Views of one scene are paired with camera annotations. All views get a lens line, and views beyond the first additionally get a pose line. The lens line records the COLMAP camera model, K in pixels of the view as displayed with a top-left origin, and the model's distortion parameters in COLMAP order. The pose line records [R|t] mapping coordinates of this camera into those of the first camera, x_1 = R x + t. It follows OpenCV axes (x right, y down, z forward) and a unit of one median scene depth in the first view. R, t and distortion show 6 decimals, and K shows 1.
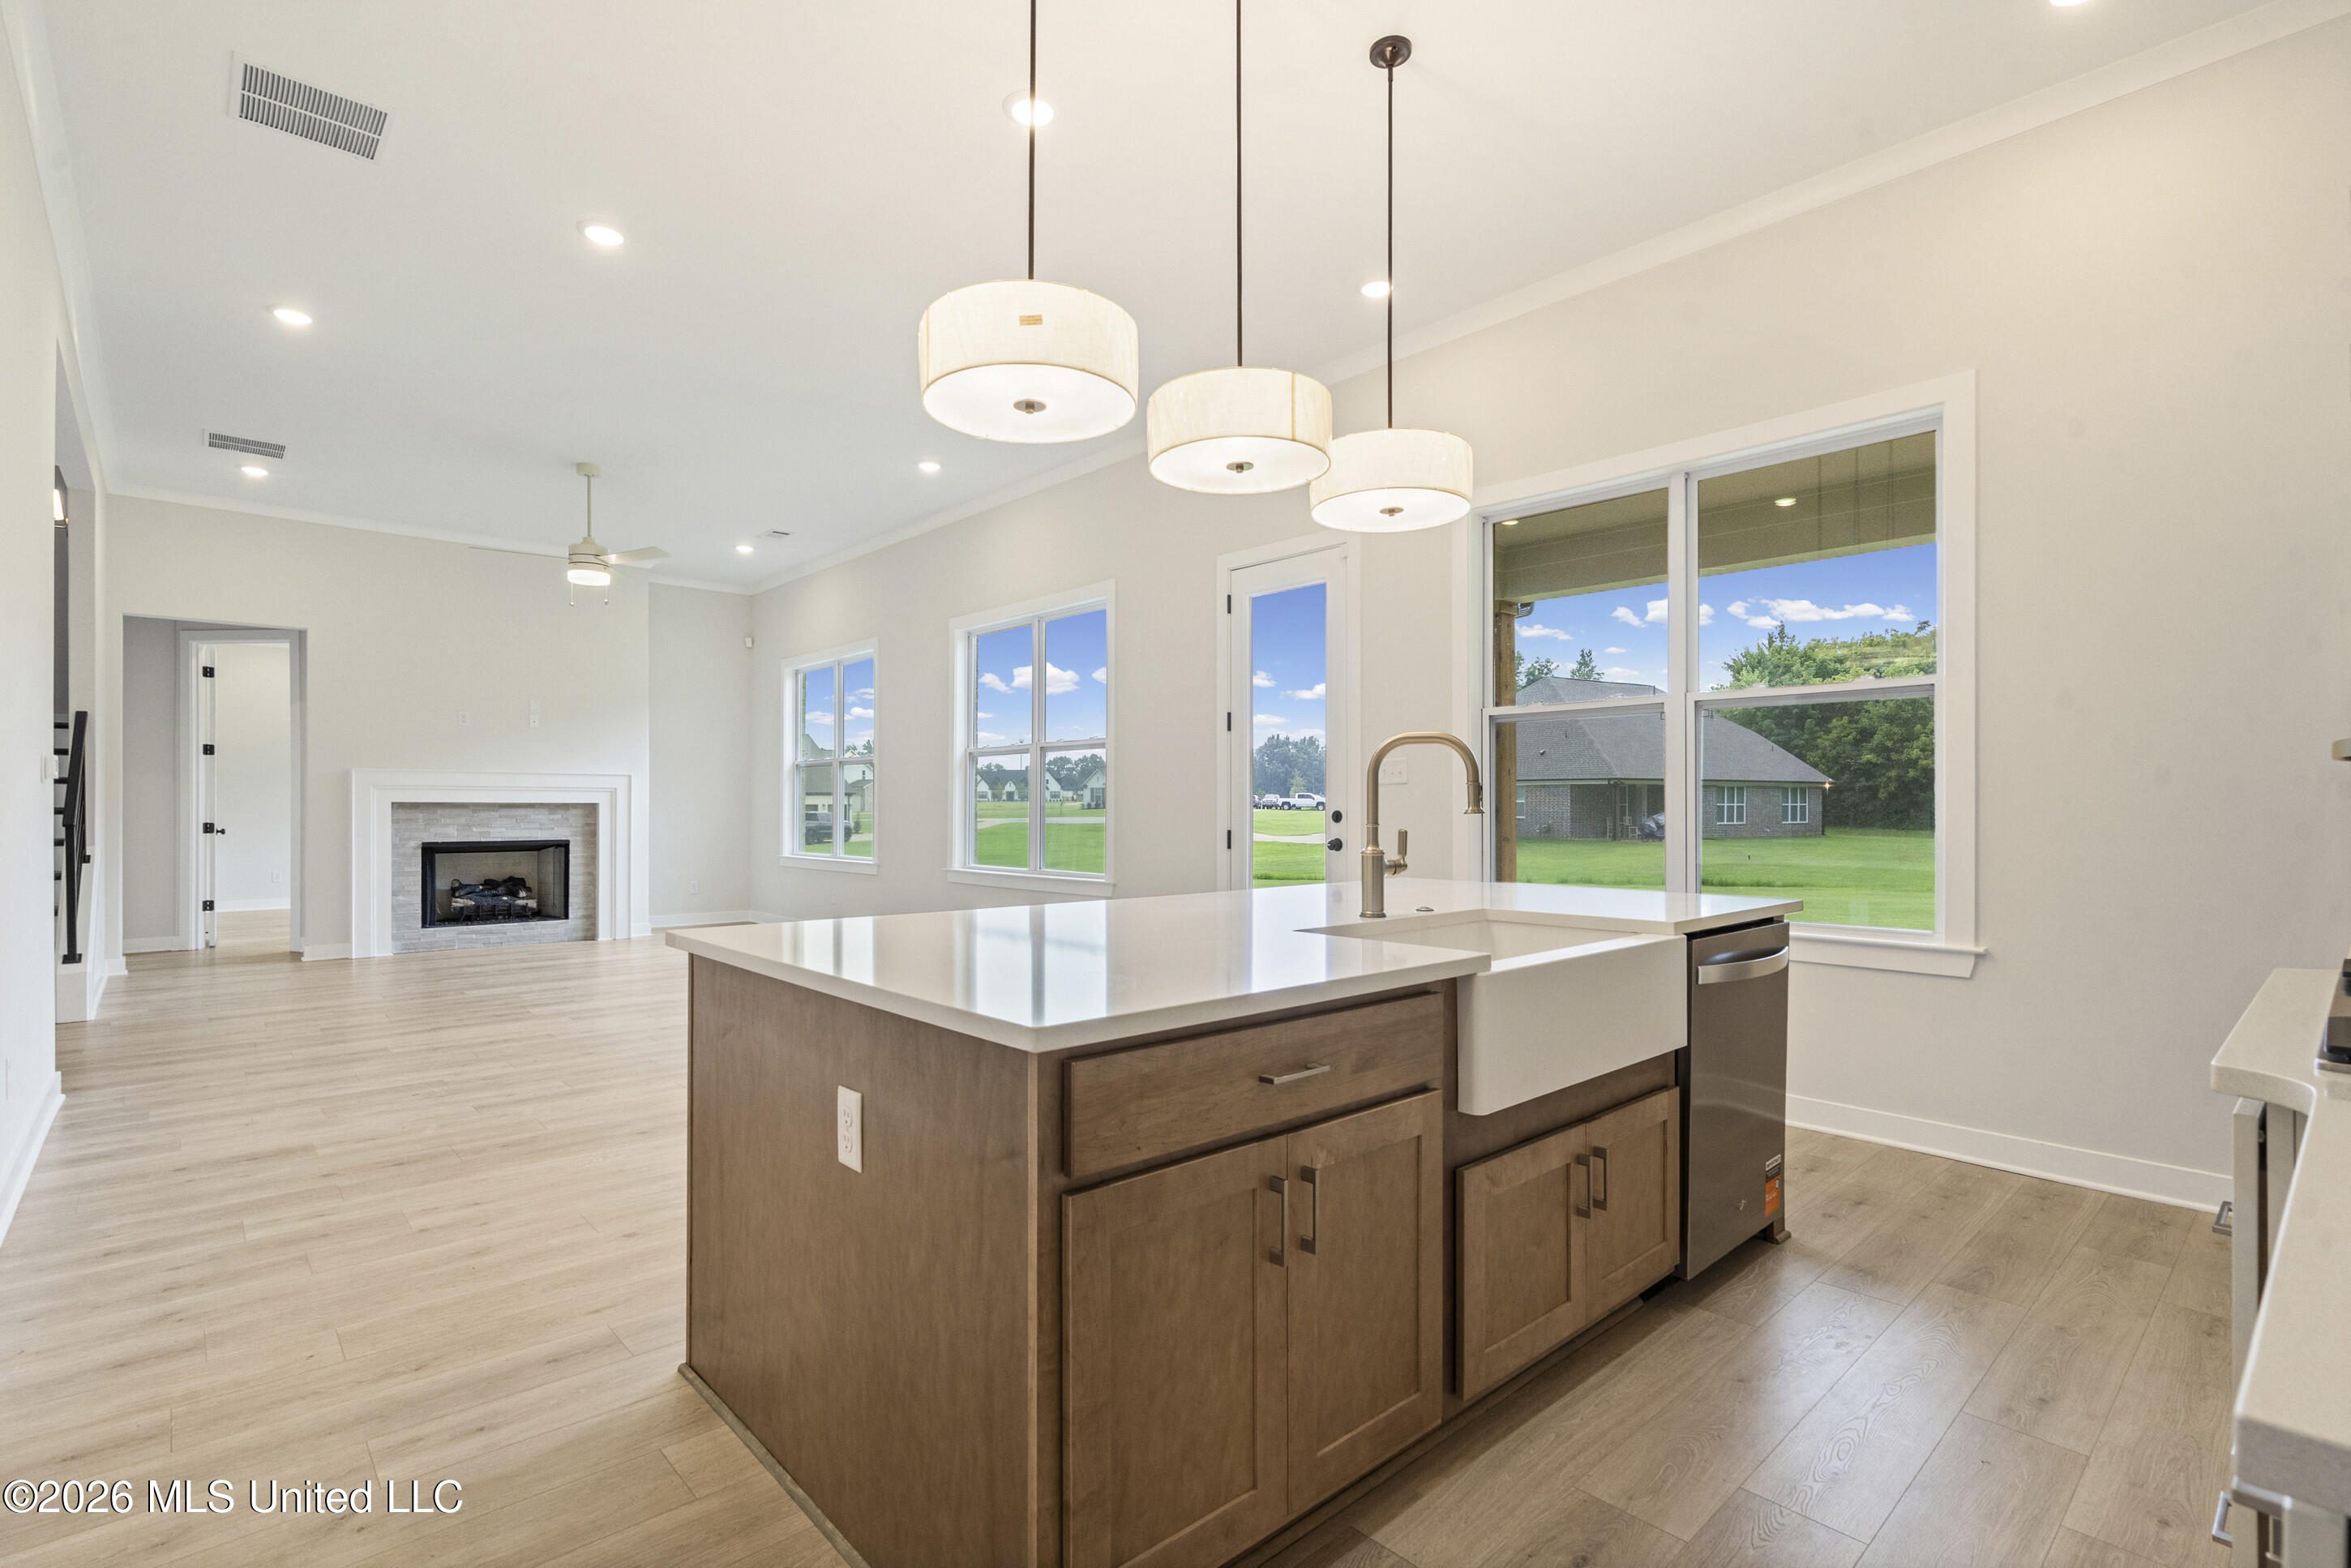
lens RADIAL K [[1096.9, 0, 1159.4], [0, 1096.9, 799.2], [0, 0, 1]] dist [-0.004671, 0.001152]
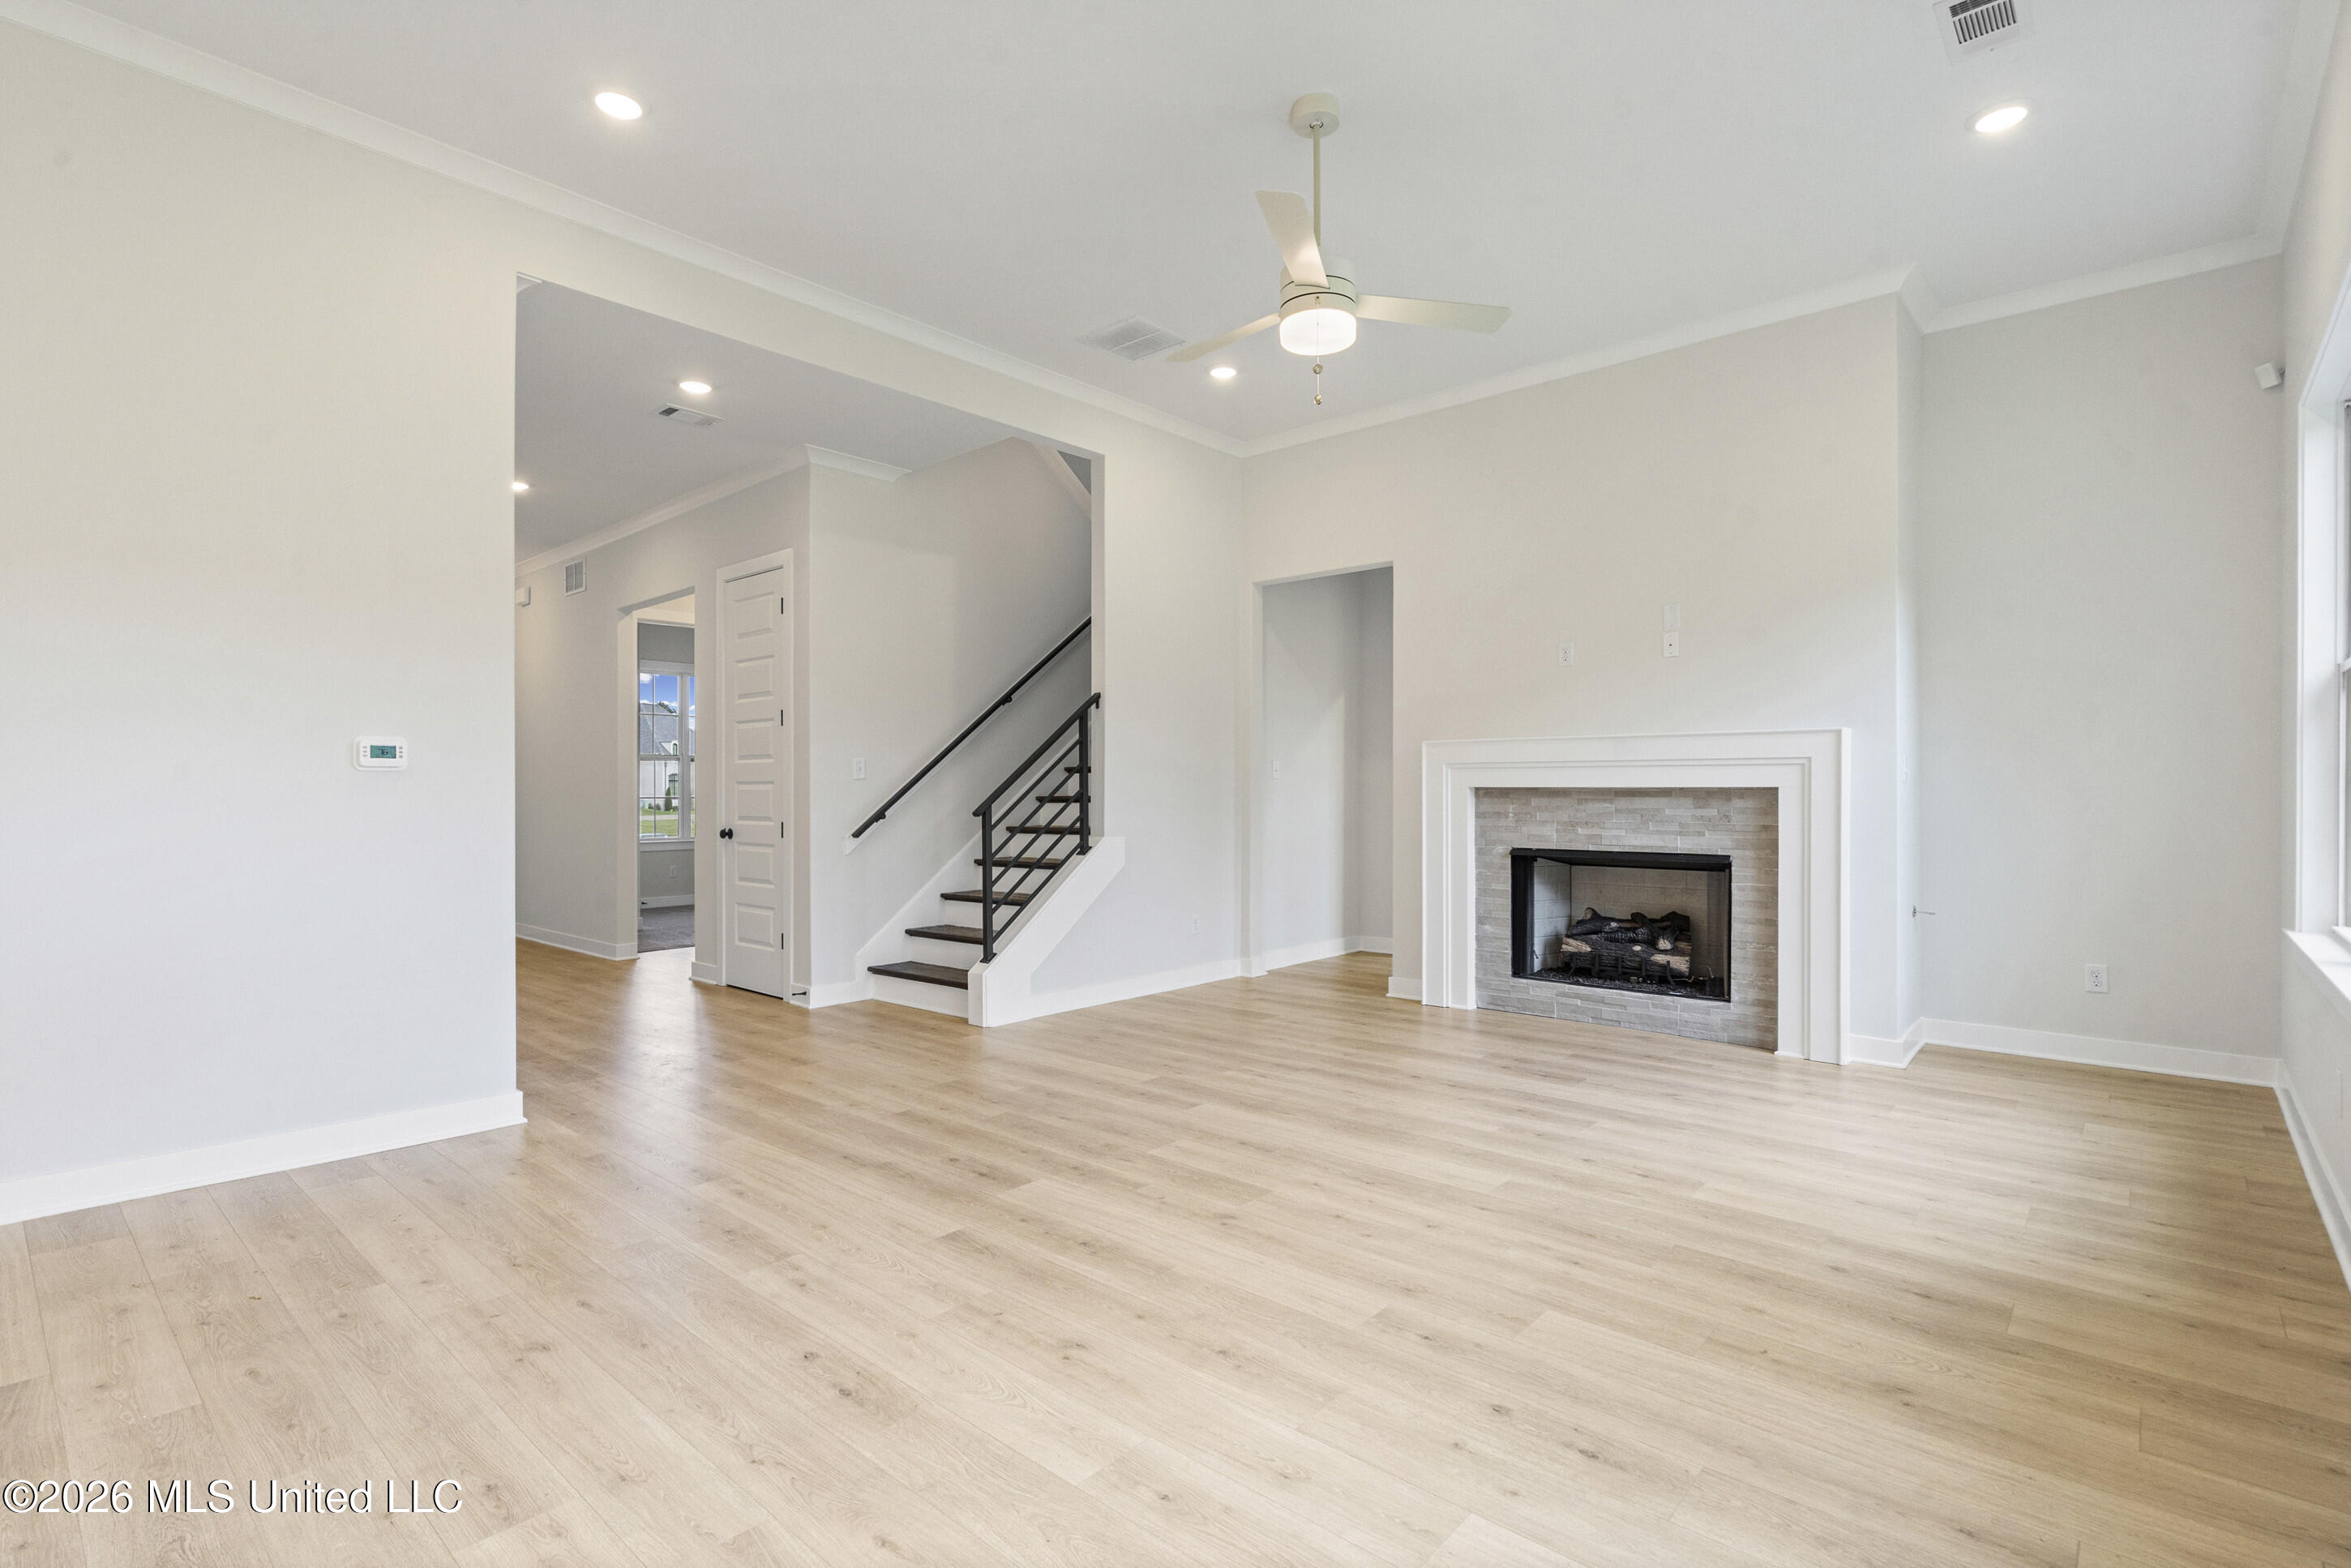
lens RADIAL K [[1096.9, 0, 1159.4], [0, 1096.9, 799.2], [0, 0, 1]] dist [-0.004671, 0.001152]
pose [[0.103532, 0.004385, -0.994616, -0.032279], [0.005847, 0.999970, 0.005017, 0.005047], [0.994609, -0.006335, 0.103503, 0.675946]]
